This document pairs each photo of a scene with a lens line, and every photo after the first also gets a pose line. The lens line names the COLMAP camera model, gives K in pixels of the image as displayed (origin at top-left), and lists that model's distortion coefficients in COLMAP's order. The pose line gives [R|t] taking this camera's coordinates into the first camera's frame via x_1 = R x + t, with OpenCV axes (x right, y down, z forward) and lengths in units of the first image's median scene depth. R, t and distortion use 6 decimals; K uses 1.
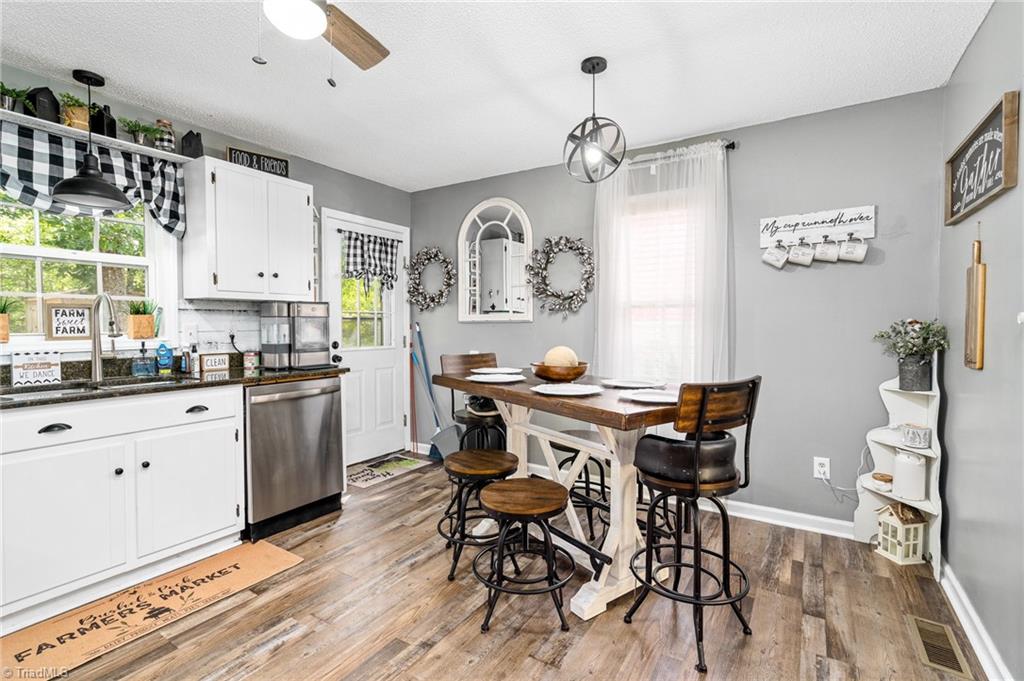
lens RADIAL K [[472.6, 0, 504.8], [0, 472.6, 331.3], [0, 0, 1]] dist [0.003461, 0.000162]
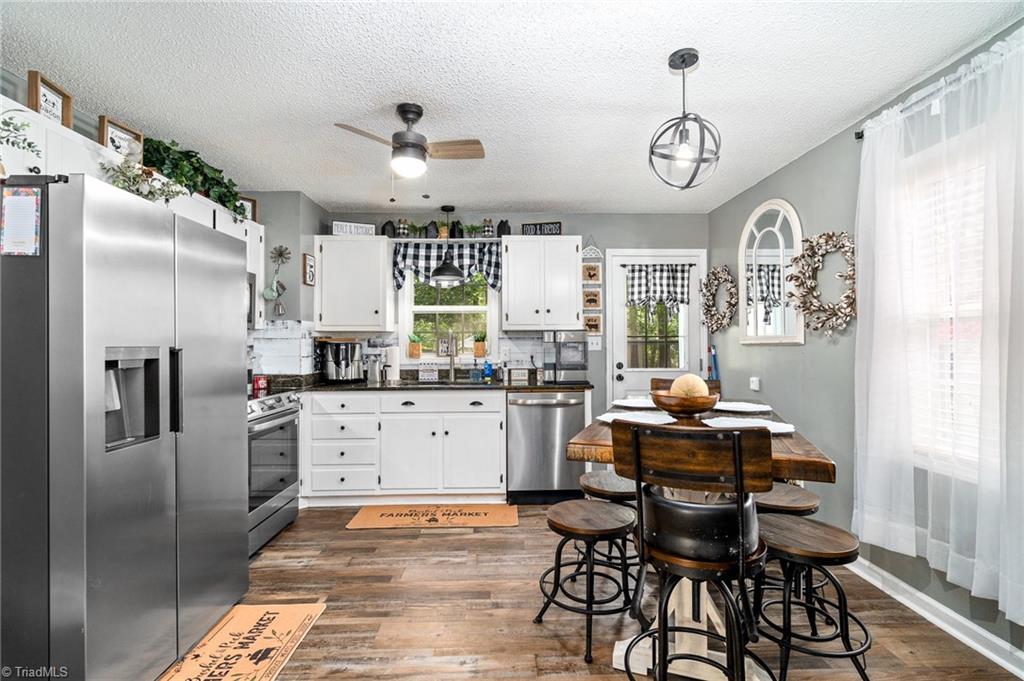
lens RADIAL K [[472.6, 0, 528.4], [0, 472.6, 332.9], [0, 0, 1]] dist [0.003461, 0.000162]
pose [[0.566922, -0.024445, -0.823409, 0.583641], [-0.008544, 0.999331, -0.035551, -0.009757], [0.823727, 0.027190, 0.566334, 0.211785]]
